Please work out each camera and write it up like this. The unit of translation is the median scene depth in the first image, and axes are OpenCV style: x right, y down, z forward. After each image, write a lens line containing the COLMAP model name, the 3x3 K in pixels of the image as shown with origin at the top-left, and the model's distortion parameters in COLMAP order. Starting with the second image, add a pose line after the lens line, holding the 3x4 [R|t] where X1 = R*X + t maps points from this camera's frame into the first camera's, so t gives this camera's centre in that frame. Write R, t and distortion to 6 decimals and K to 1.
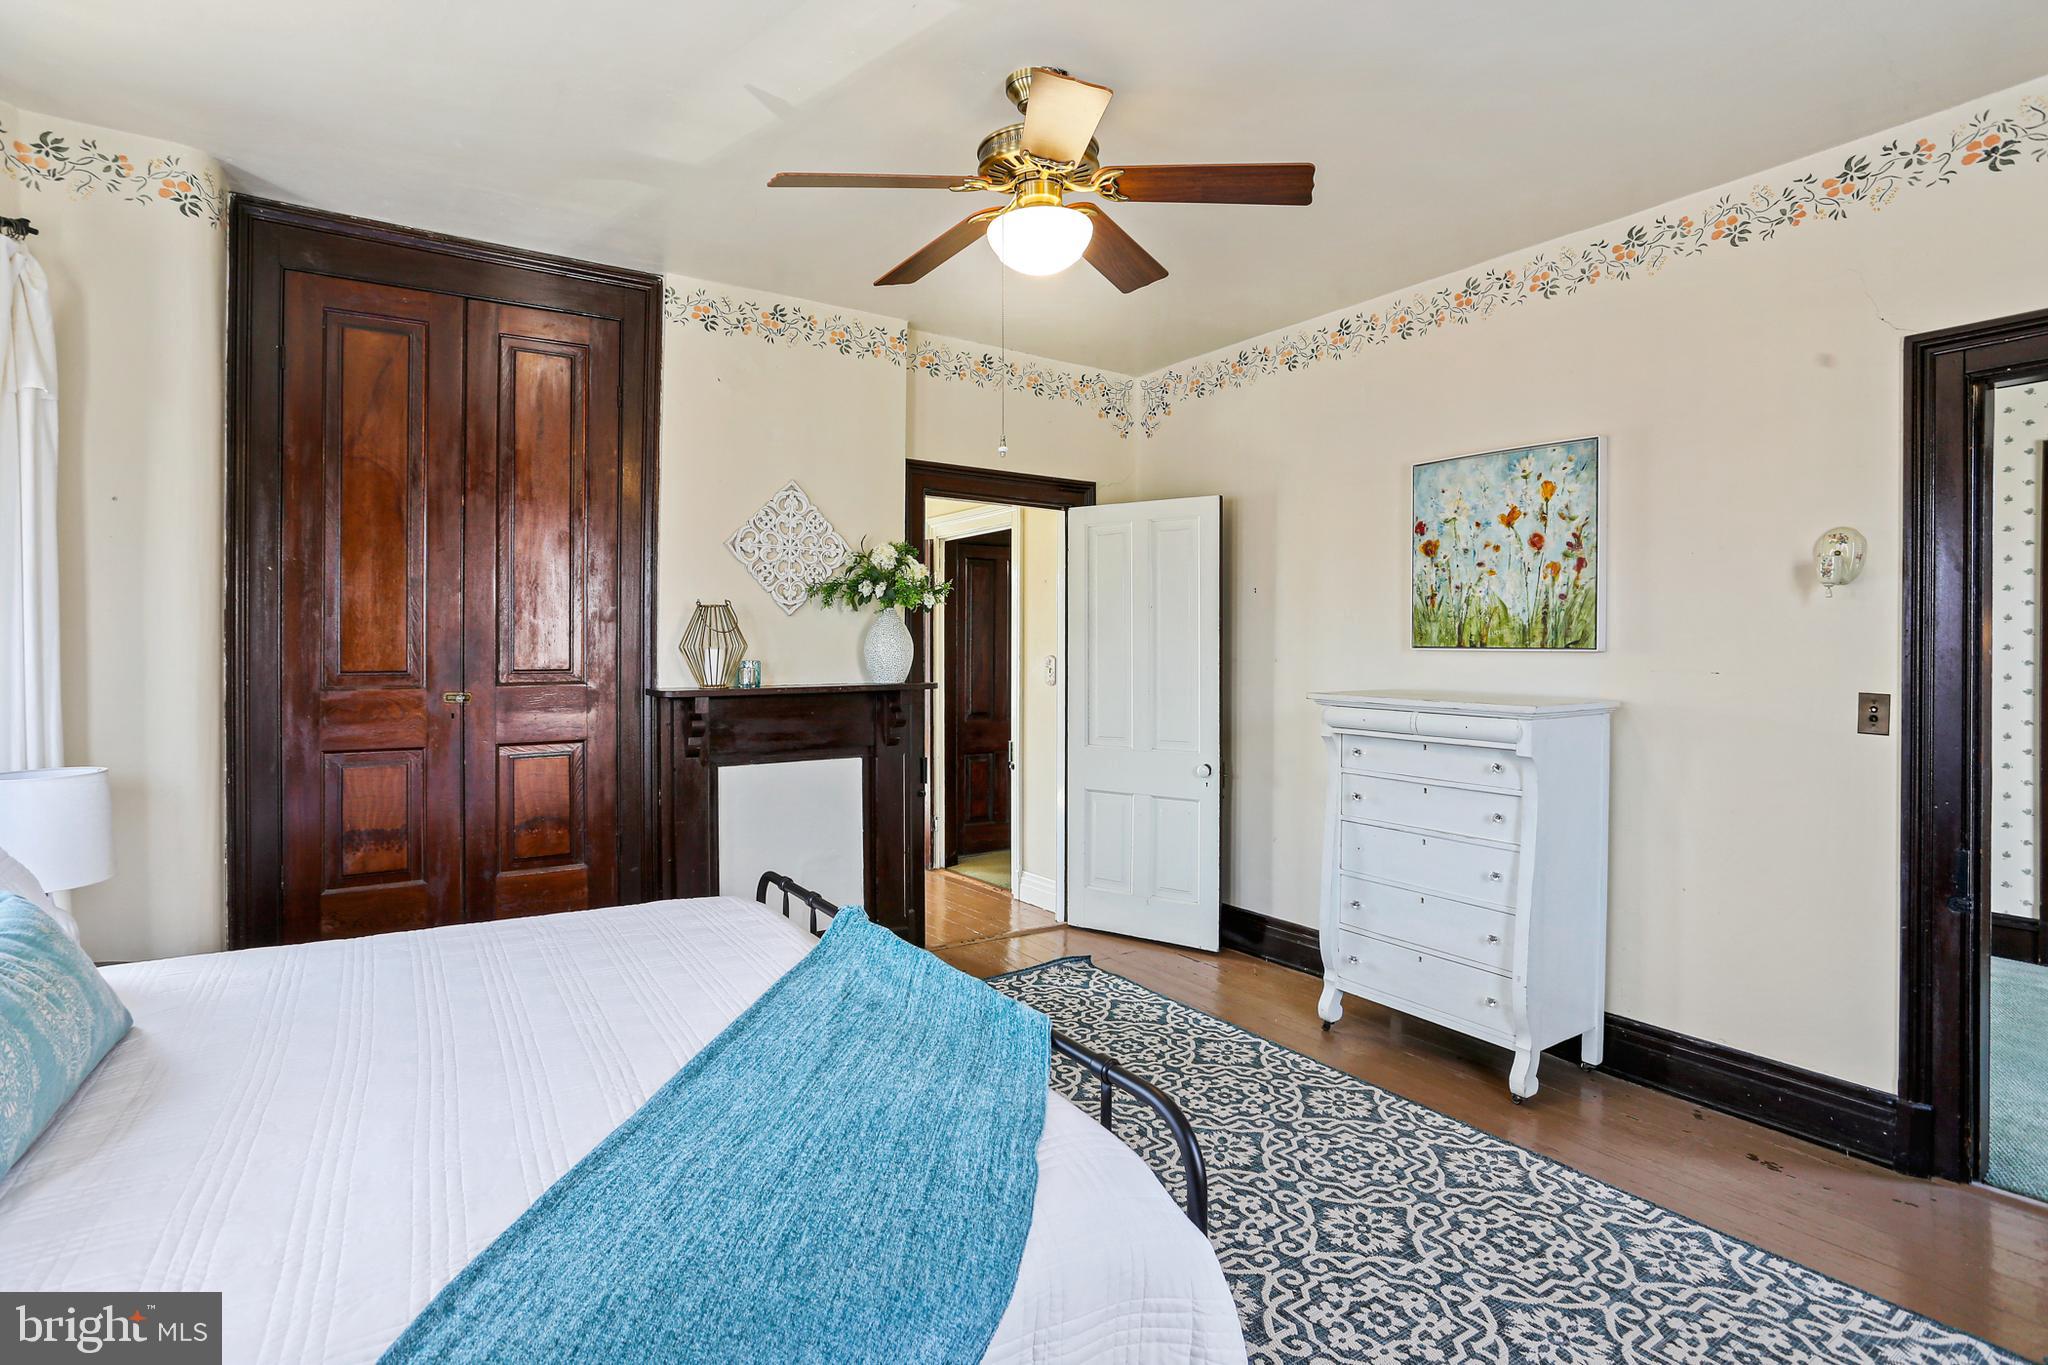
lens RADIAL K [[1025.6, 0, 1024.0], [0, 1025.6, 682.5], [0, 0, 1]] dist [-0.050586, 0.026583]
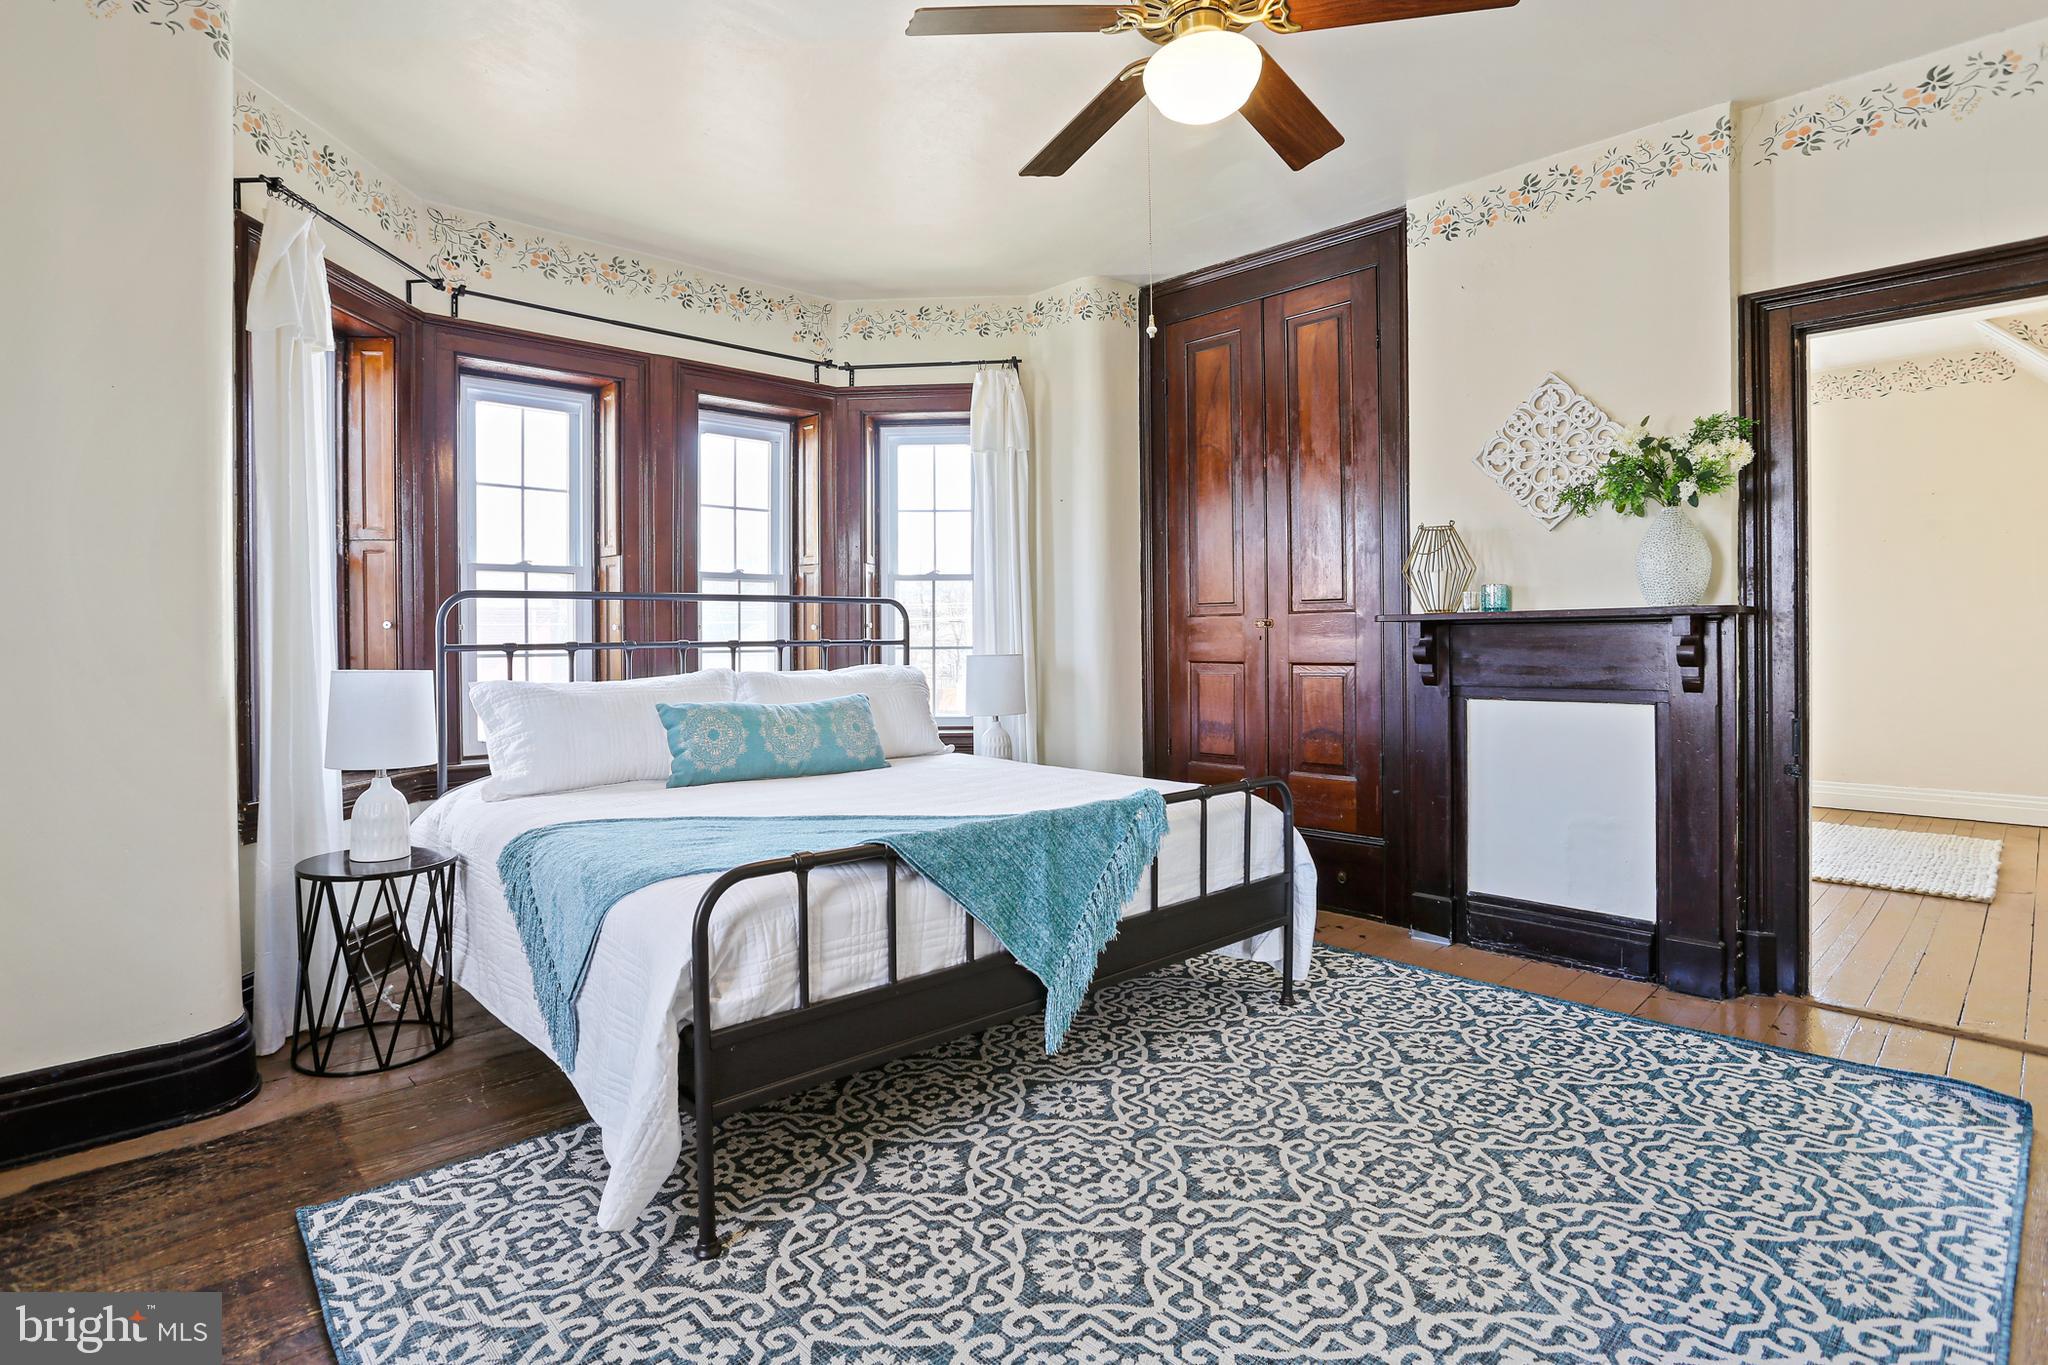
lens RADIAL K [[1025.6, 0, 1024.0], [0, 1025.6, 682.5], [0, 0, 1]] dist [-0.050586, 0.026583]
pose [[0.182916, 0.041236, -0.982263, 0.579147], [-0.023335, 0.999021, 0.037594, 0.043833], [0.982852, 0.016045, 0.183699, 0.448423]]
